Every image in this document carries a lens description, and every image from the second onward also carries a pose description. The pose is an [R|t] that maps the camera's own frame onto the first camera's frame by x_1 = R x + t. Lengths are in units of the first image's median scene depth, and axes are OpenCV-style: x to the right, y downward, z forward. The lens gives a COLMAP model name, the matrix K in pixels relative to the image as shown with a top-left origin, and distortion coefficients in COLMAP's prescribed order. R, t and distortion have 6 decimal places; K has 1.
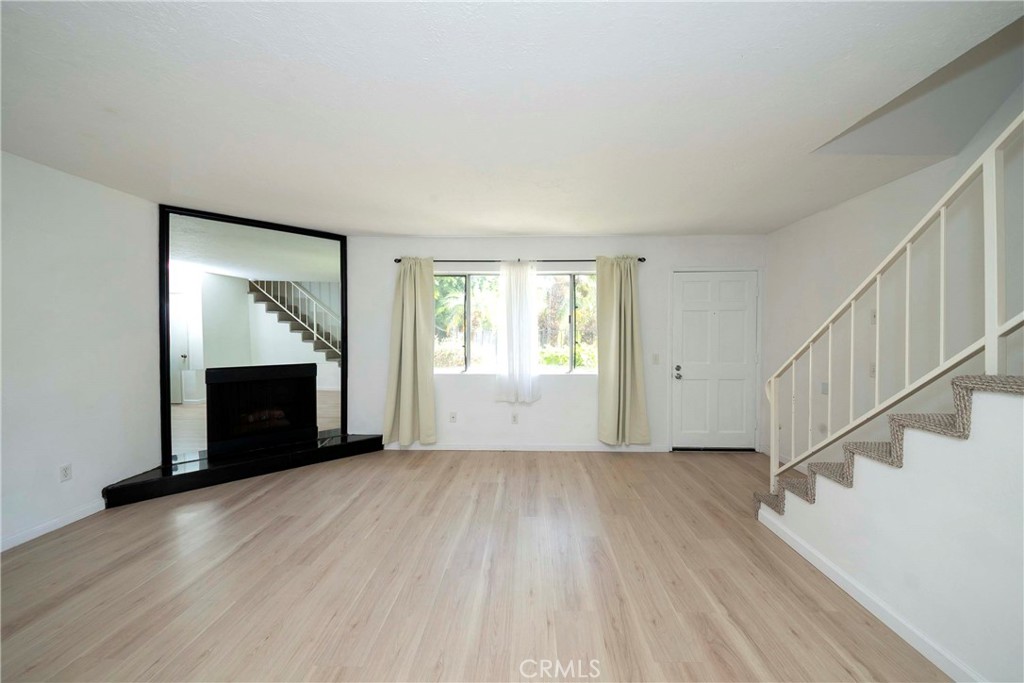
lens RADIAL K [[359.3, 0, 513.3], [0, 359.3, 339.6], [0, 0, 1]] dist [-0.008742, -0.004058]
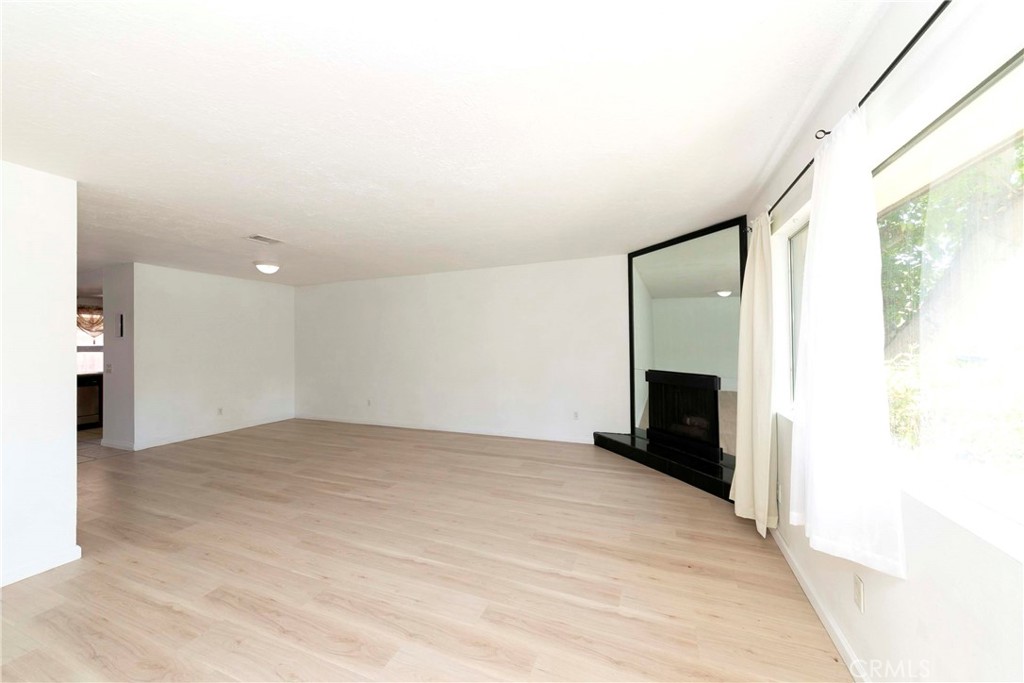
lens RADIAL K [[359.3, 0, 515.8], [0, 359.3, 338.6], [0, 0, 1]] dist [-0.008742, -0.004058]
pose [[-0.313486, -0.008243, -0.949557, 0.591876], [-0.008454, 0.999947, -0.005890, -0.020890], [0.949555, 0.006182, -0.313539, 1.105429]]
